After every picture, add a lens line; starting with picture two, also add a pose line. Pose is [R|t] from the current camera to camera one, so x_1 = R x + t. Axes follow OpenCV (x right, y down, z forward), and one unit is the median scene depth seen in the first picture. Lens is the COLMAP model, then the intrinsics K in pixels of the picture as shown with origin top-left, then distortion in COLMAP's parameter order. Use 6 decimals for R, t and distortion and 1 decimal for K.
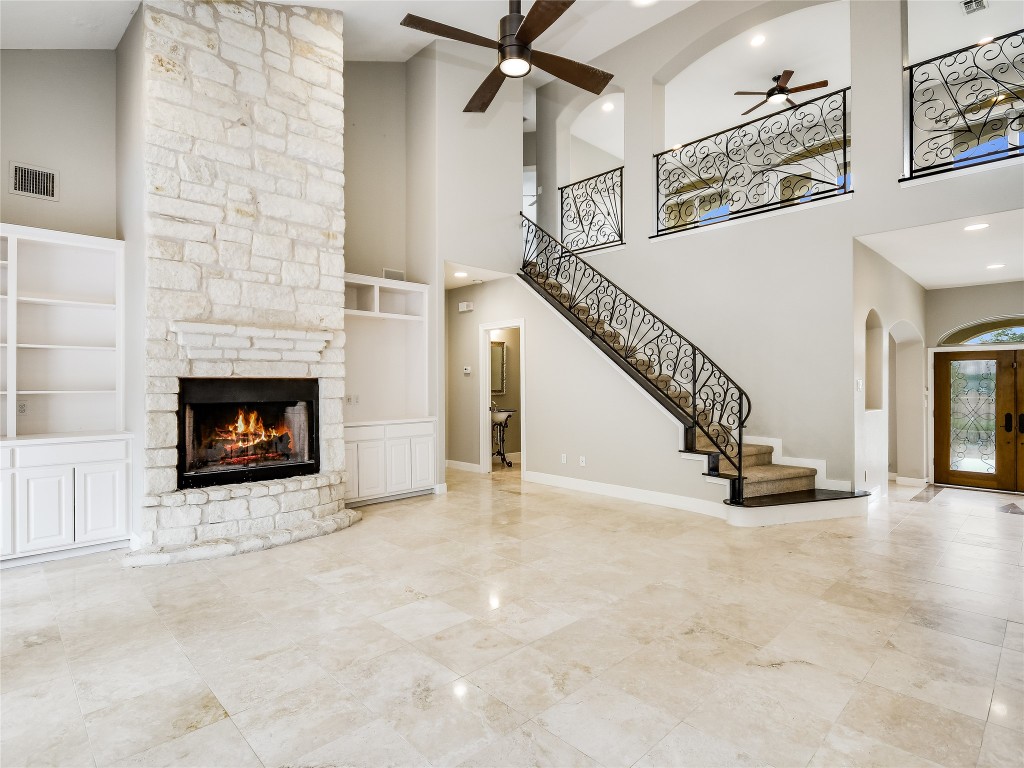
lens RADIAL K [[520.0, 0, 510.9], [0, 520.0, 383.3], [0, 0, 1]] dist [-0.007115, -0.000205]
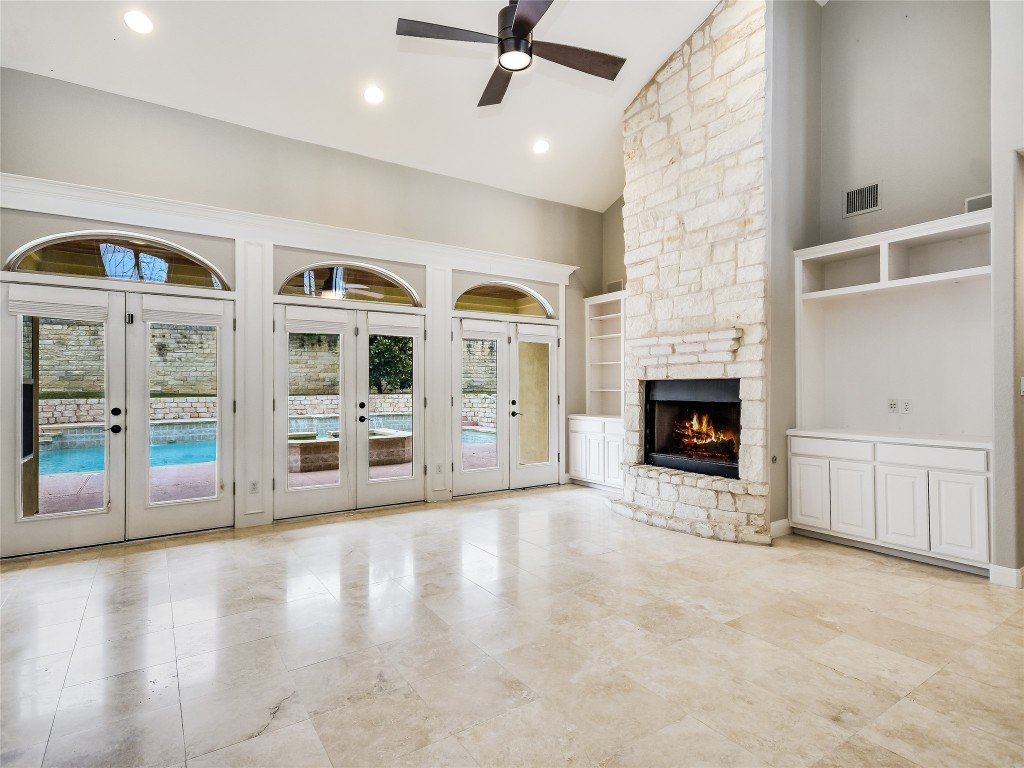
lens RADIAL K [[538.4, 0, 512.0], [0, 538.4, 385.9], [0, 0, 1]] dist [-0.003279, 0.000093]
pose [[-0.181090, -0.006597, -0.983444, 0.718834], [0.000563, 0.999977, -0.006812, 0.010383], [0.983466, -0.001787, -0.181082, 0.845326]]
